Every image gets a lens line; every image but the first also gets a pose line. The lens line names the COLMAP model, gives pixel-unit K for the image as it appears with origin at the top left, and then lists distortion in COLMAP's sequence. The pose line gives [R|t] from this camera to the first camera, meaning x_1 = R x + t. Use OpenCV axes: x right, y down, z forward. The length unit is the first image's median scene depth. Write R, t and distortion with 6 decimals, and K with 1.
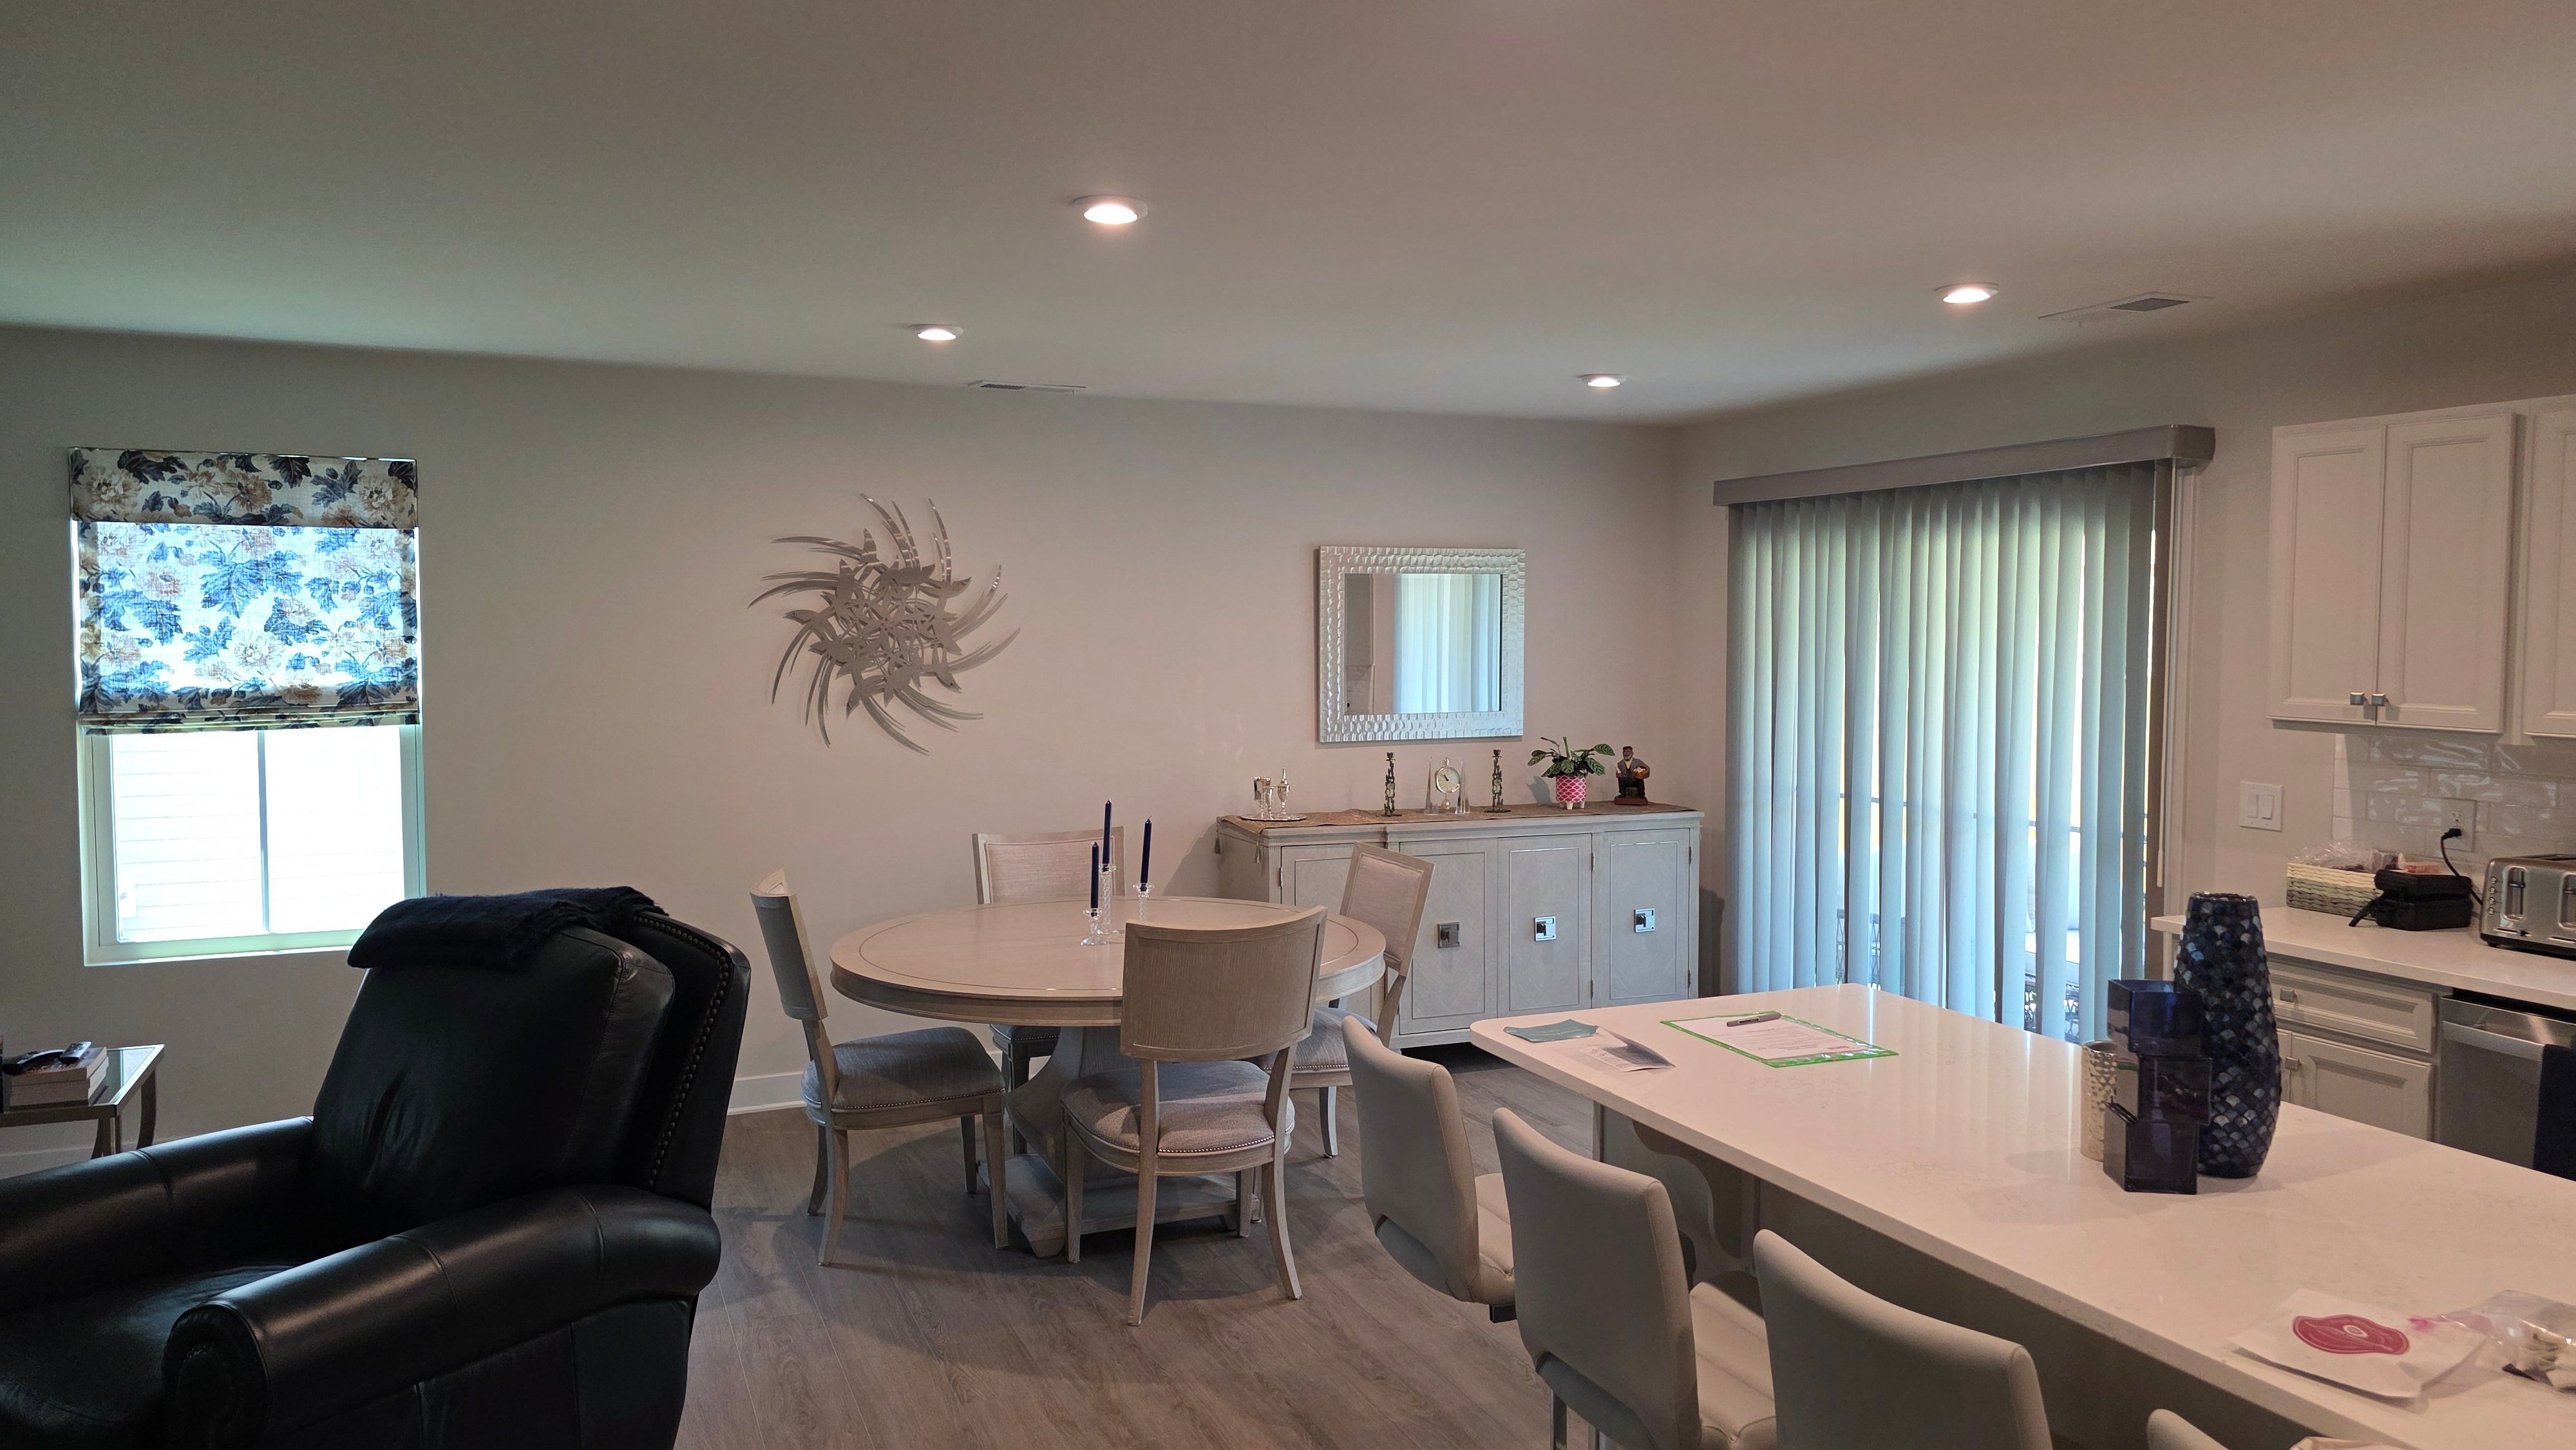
lens RADIAL K [[1780.4, 0, 1288.0], [0, 1780.4, 725.0], [0, 0, 1]] dist [0.028130, -0.003450]
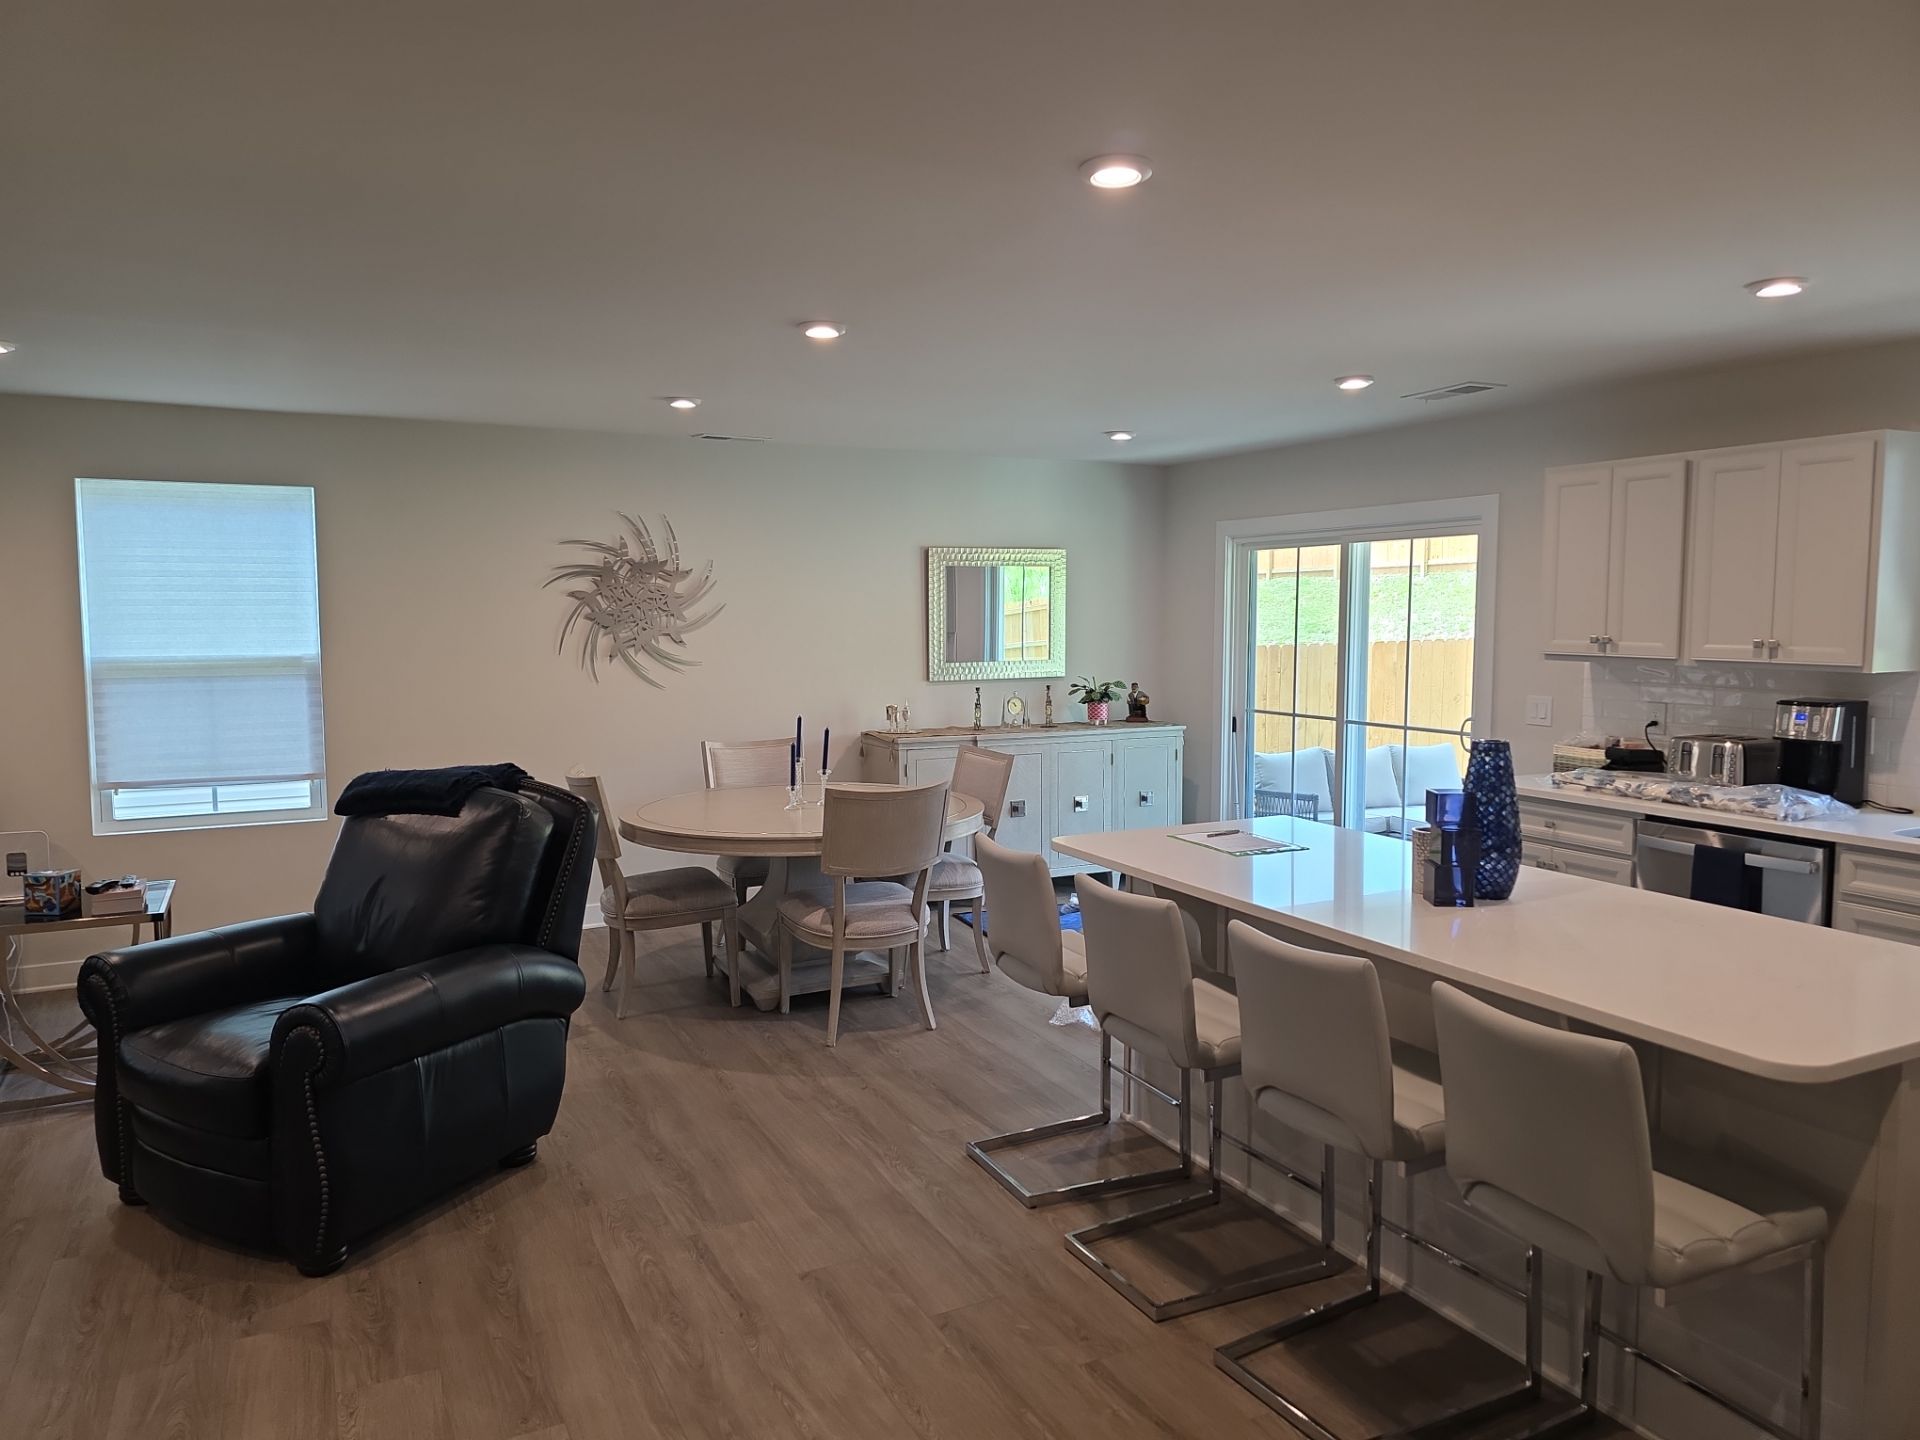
lens RADIAL K [[1287.0, 0, 960.0], [0, 1287.0, 720.0], [0, 0, 1]] dist [0.046633, -0.000697]
pose [[0.998167, -0.009382, 0.059787, -0.033286], [0.007526, 0.999485, 0.031202, 0.014642], [-0.060048, -0.030695, 0.997723, -0.107611]]
